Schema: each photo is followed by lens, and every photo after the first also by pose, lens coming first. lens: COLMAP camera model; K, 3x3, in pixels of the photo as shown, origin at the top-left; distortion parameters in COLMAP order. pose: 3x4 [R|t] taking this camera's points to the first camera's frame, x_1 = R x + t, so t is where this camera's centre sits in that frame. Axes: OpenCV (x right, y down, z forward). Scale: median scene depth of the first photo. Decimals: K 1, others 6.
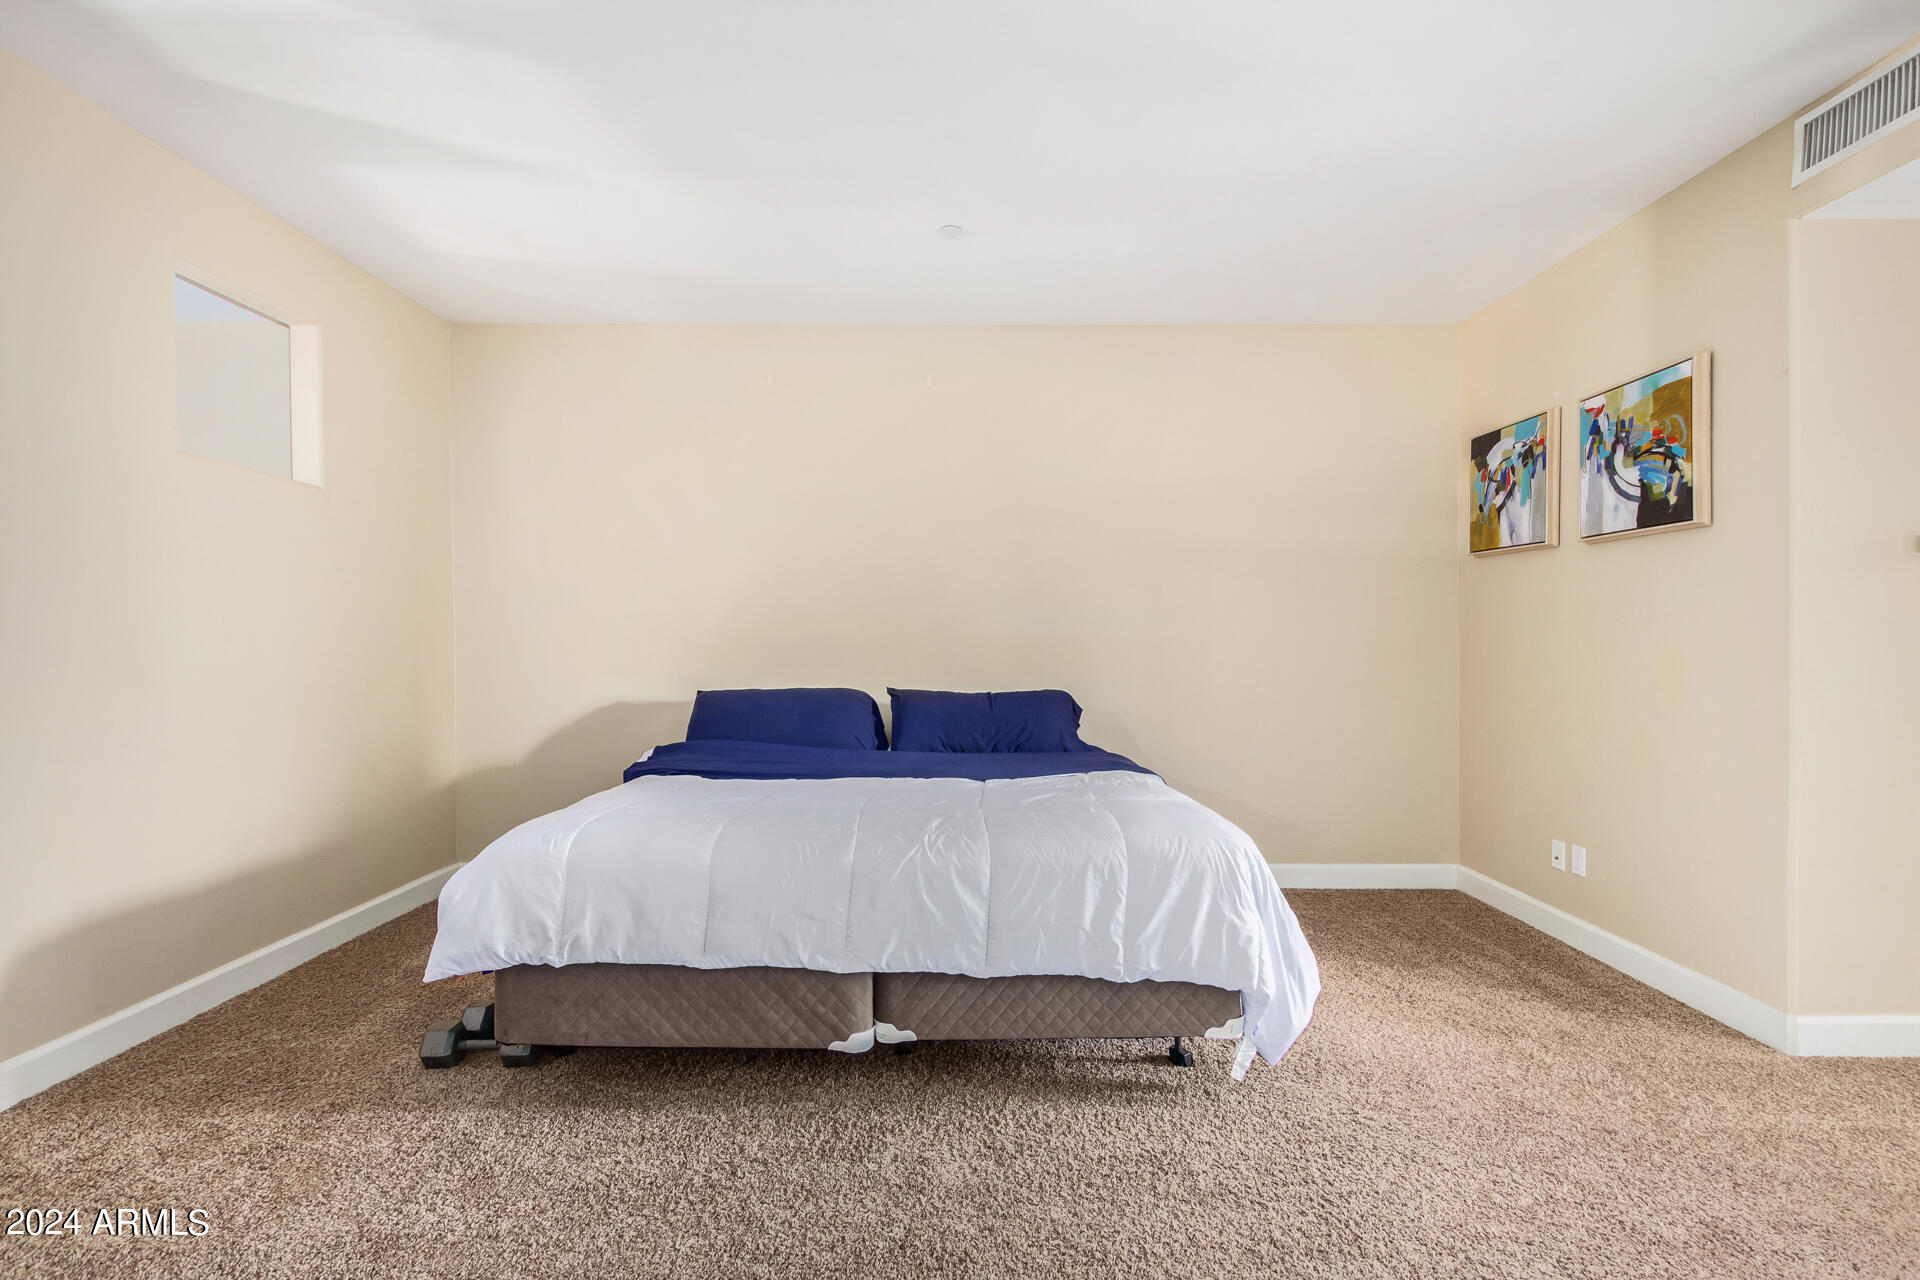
lens RADIAL K [[870.3, 0, 960.0], [0, 870.3, 640.0], [0, 0, 1]] dist [0.008992, -0.000199]
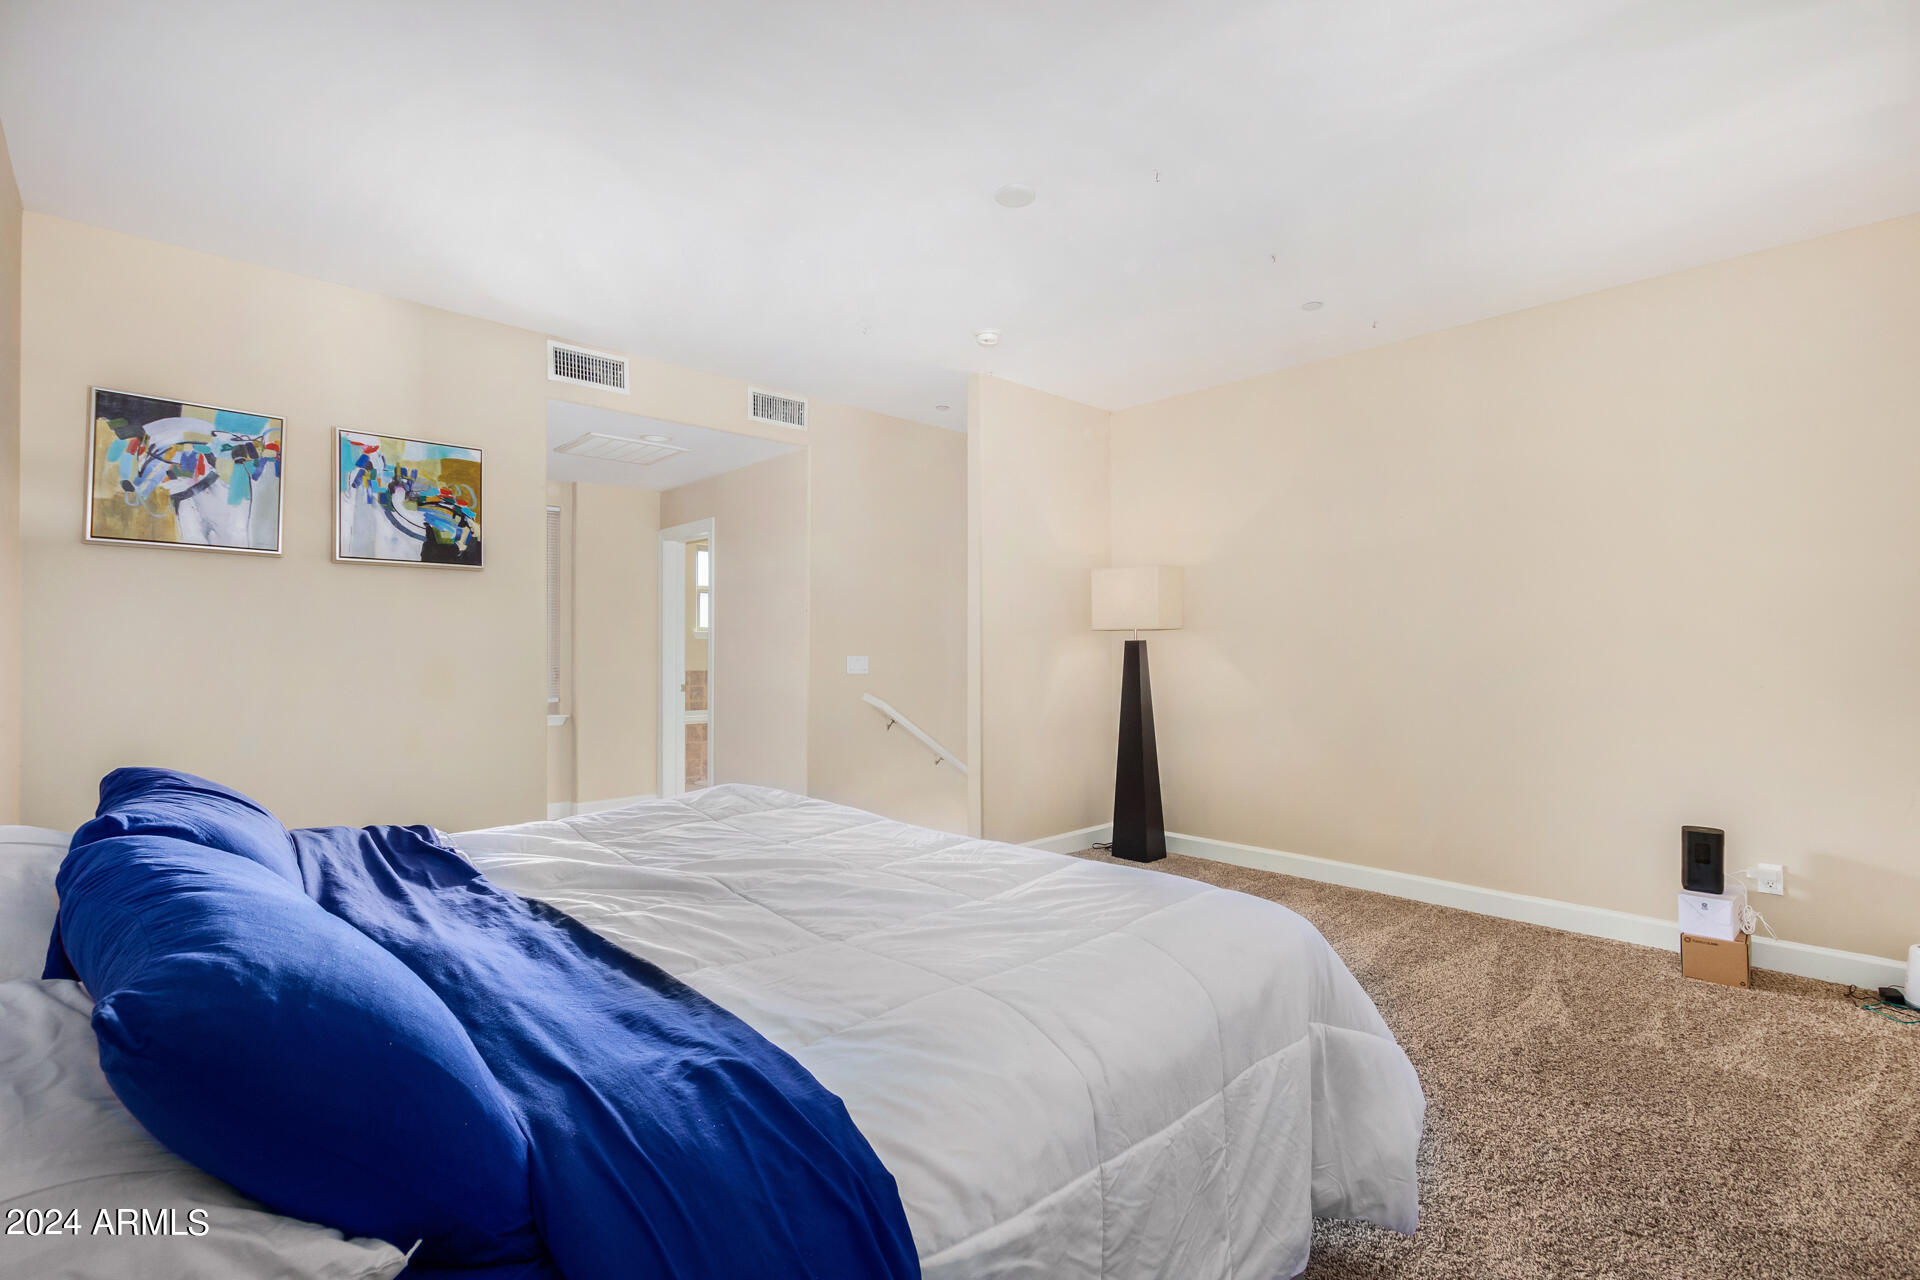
lens RADIAL K [[864.0, 0, 960.0], [0, 864.0, 640.0], [0, 0, 1]] dist [0.000291, -0.000738]
pose [[-0.682759, 0.008554, 0.730594, -0.599253], [-0.000128, 0.999930, -0.011827, -0.002232], [-0.730644, -0.008168, -0.682710, 1.198549]]
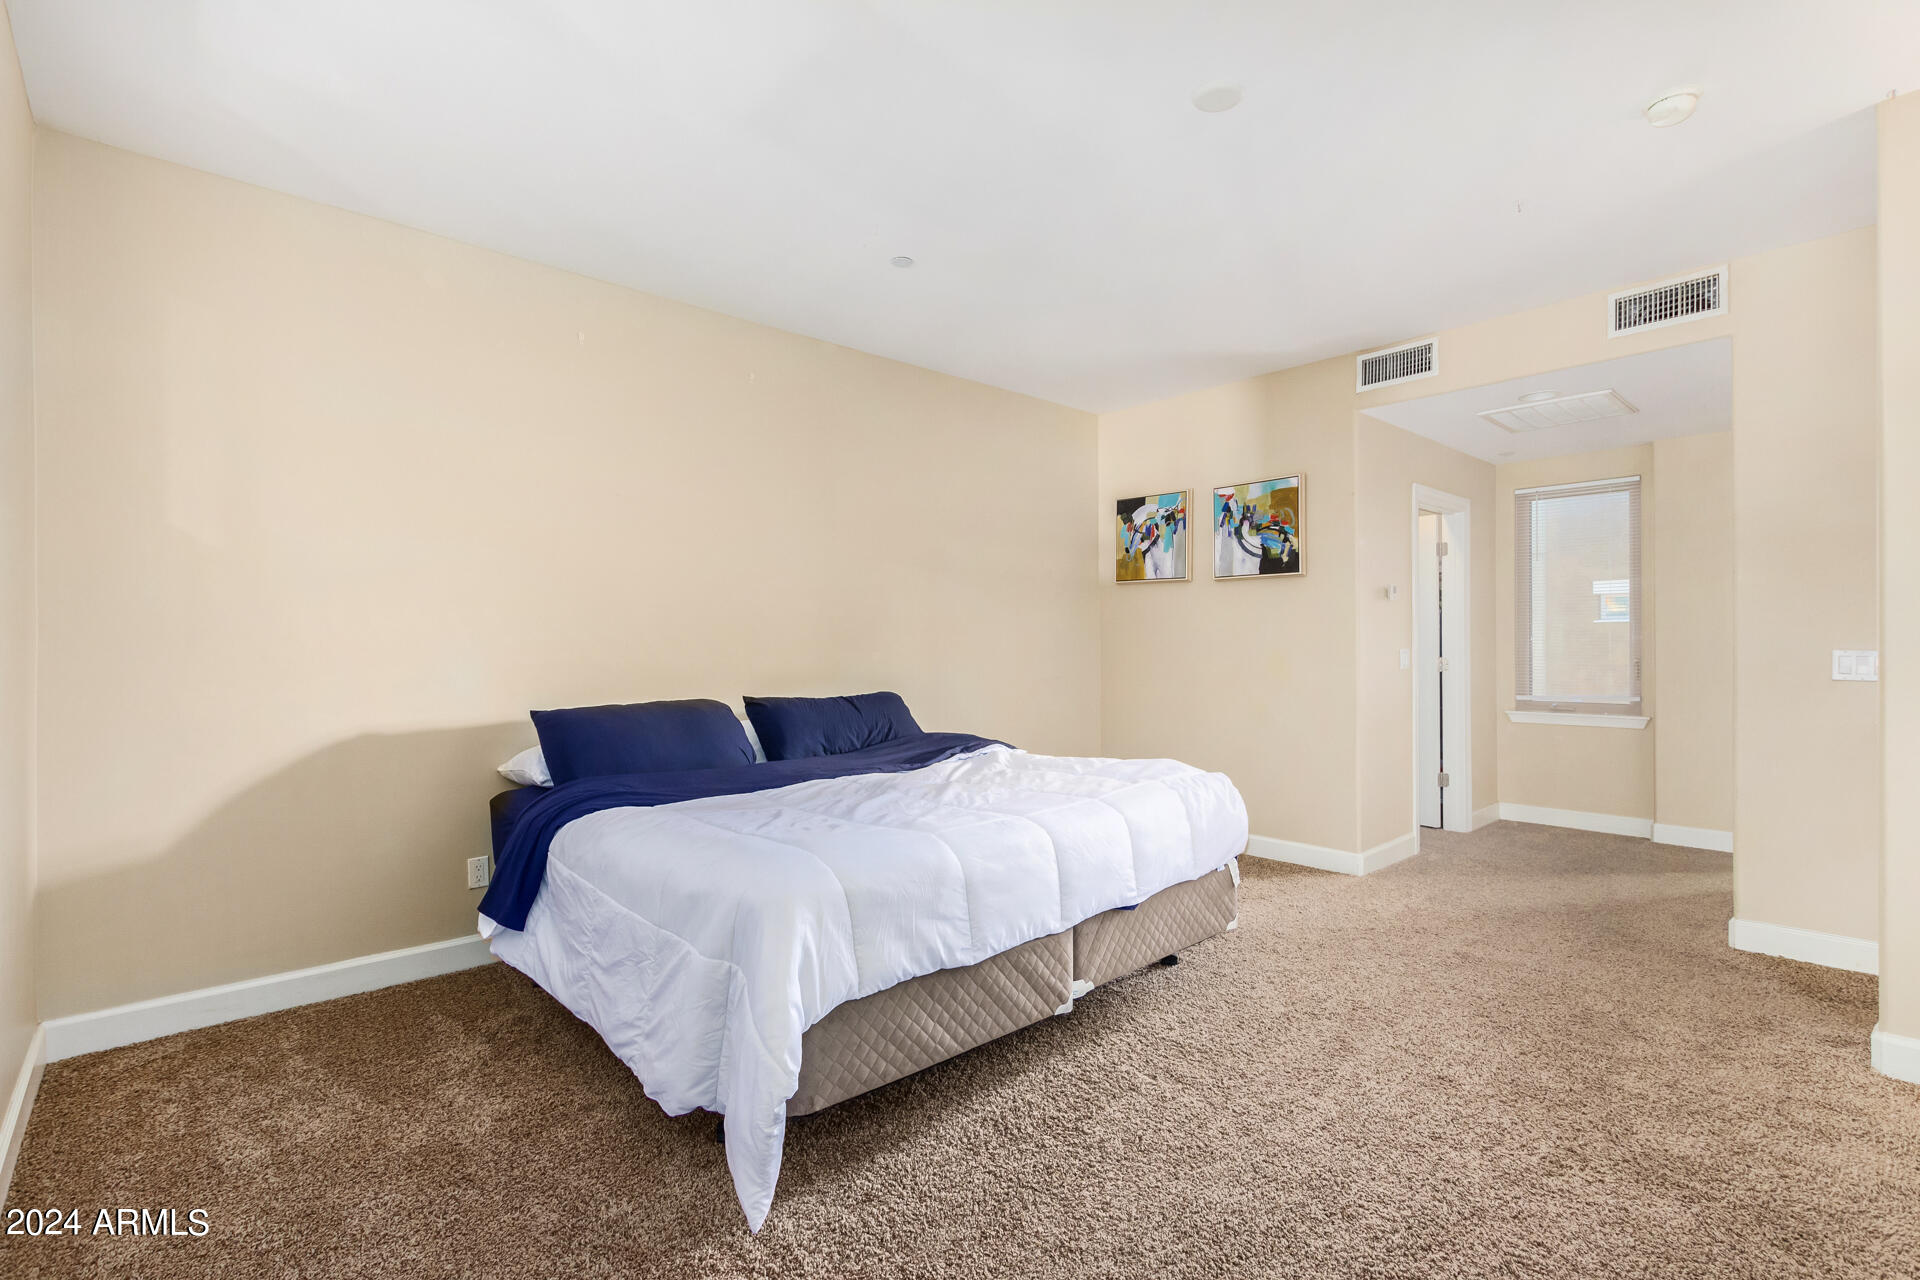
lens RADIAL K [[864.0, 0, 960.0], [0, 864.0, 640.0], [0, 0, 1]] dist [0.000291, -0.000738]
pose [[0.742380, -0.000291, 0.669979, -0.658134], [0.003033, 0.999991, -0.002925, -0.003450], [-0.669972, 0.004203, 0.742374, 0.177419]]
